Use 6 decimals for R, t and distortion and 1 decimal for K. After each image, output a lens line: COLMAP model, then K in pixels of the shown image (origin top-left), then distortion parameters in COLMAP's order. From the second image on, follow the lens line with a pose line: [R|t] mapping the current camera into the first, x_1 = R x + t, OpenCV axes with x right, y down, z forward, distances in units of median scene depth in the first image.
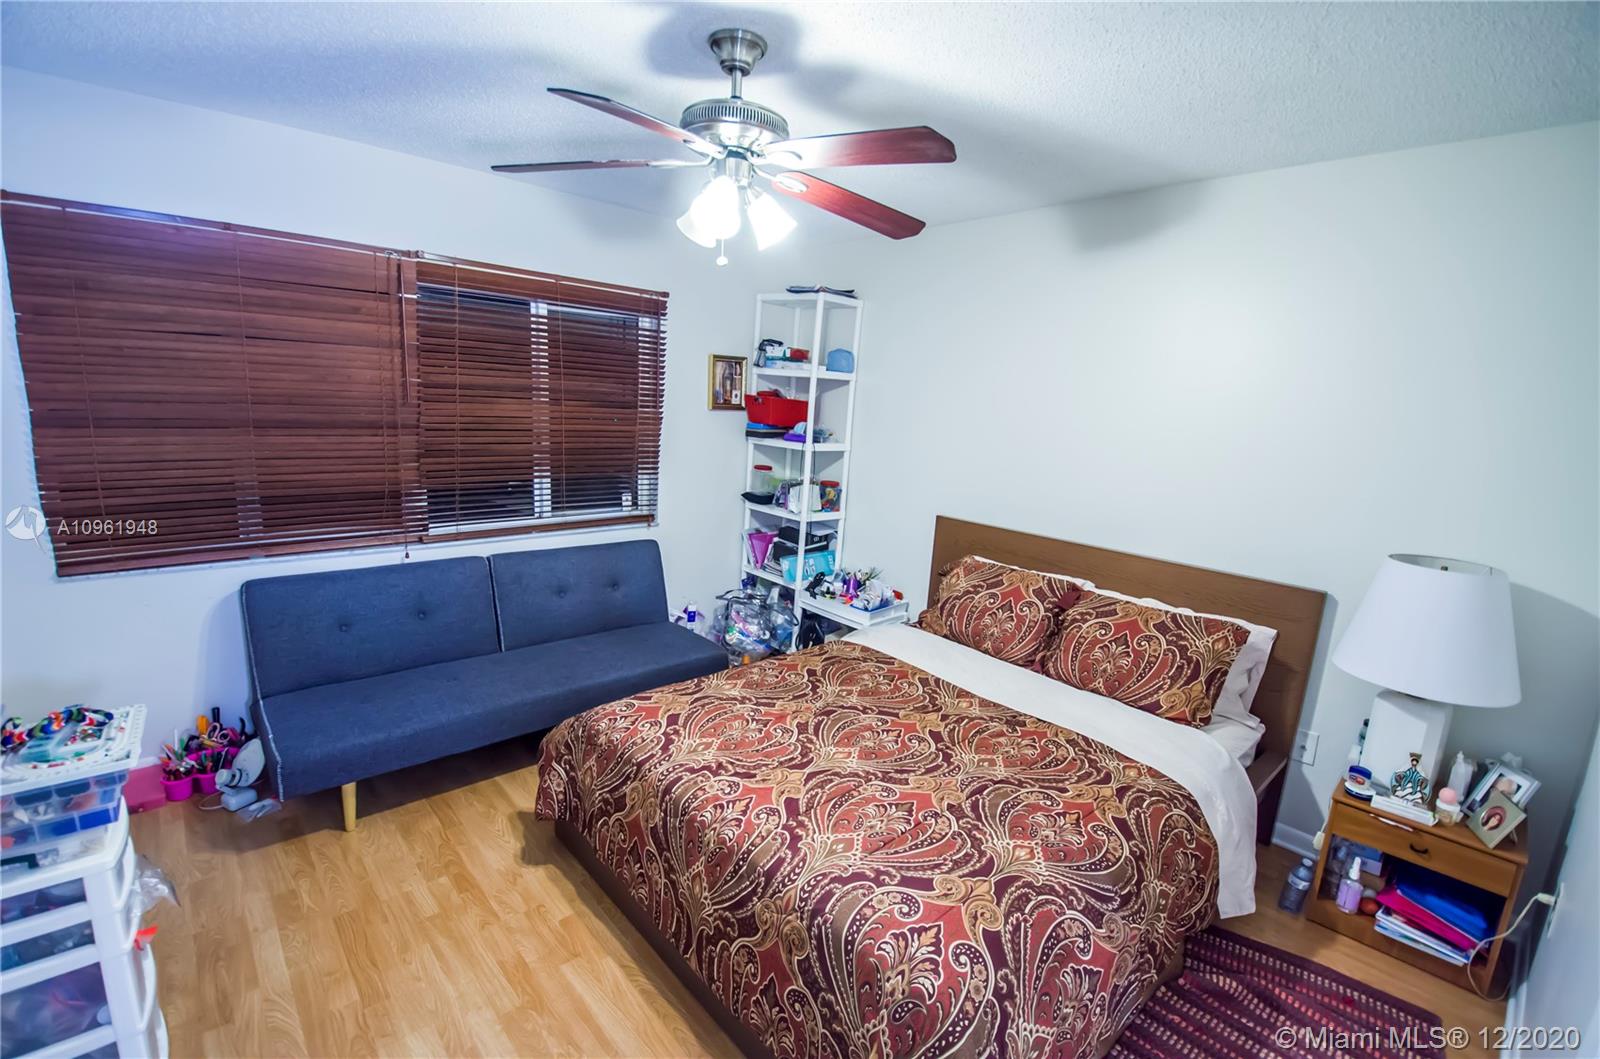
lens RADIAL K [[696.7, 0, 798.2], [0, 696.7, 523.0], [0, 0, 1]] dist [0.011208, -0.019695]
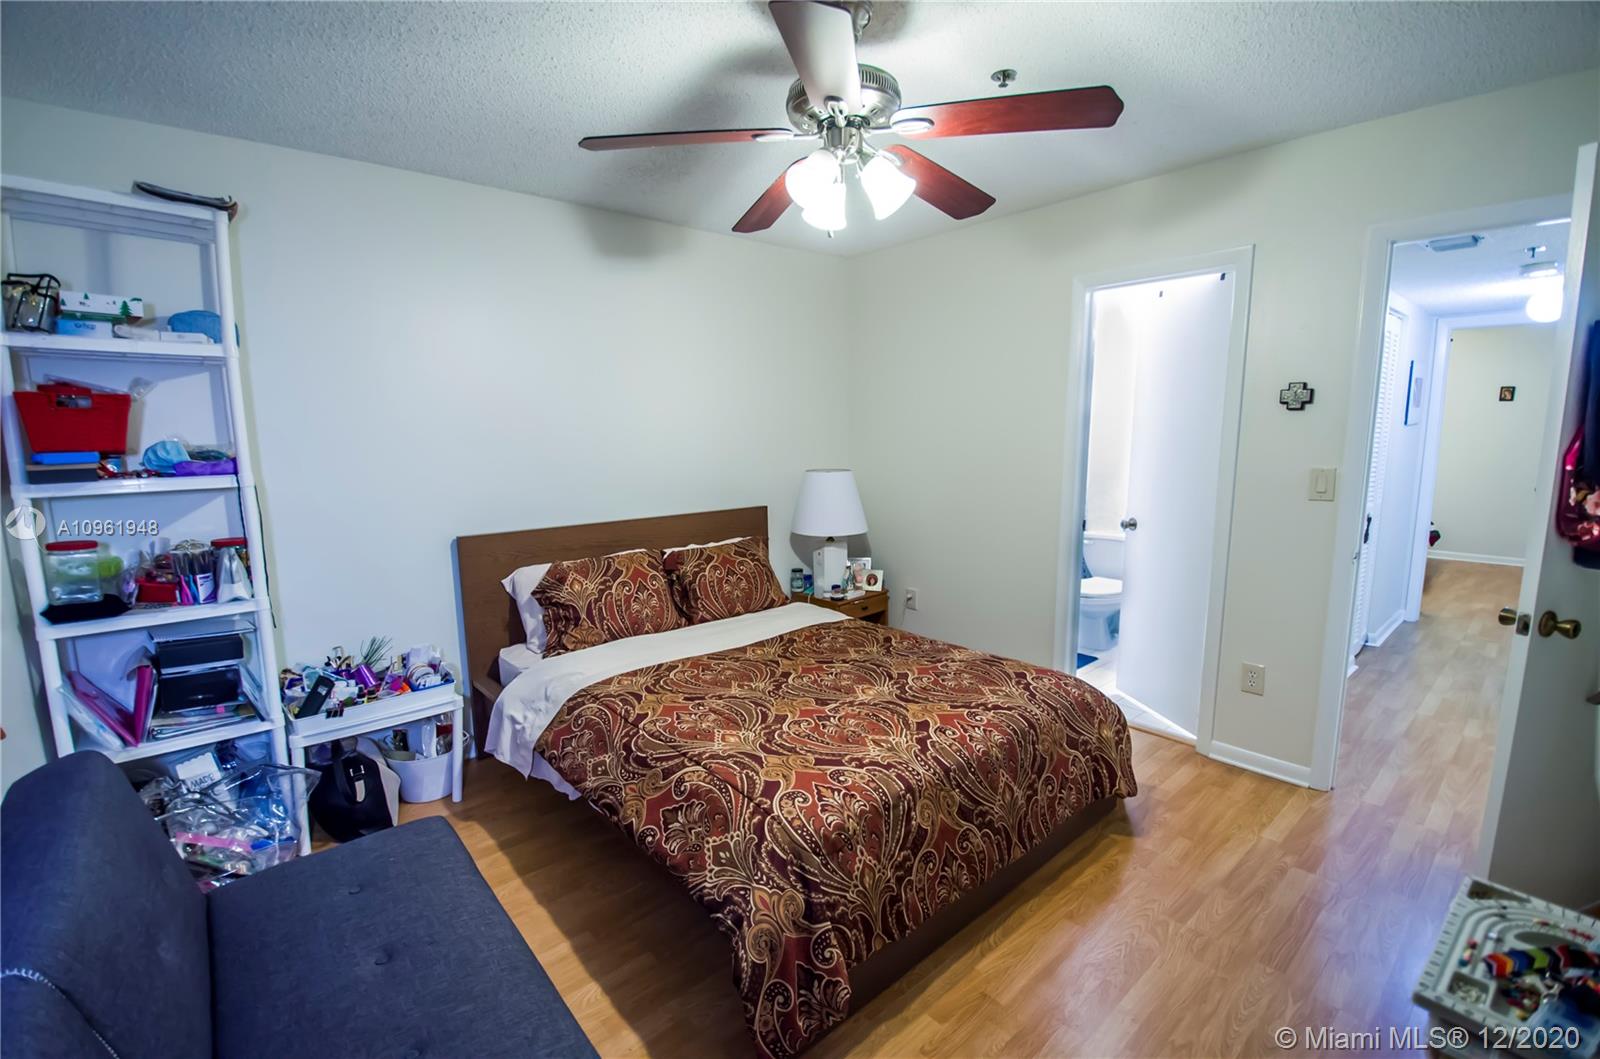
lens RADIAL K [[696.7, 0, 798.2], [0, 696.7, 523.0], [0, 0, 1]] dist [0.011208, -0.019695]
pose [[0.016792, -0.189549, 0.981728, -0.803624], [0.193263, 0.963965, 0.182814, -0.135693], [-0.981003, 0.186662, 0.052819, 0.785902]]
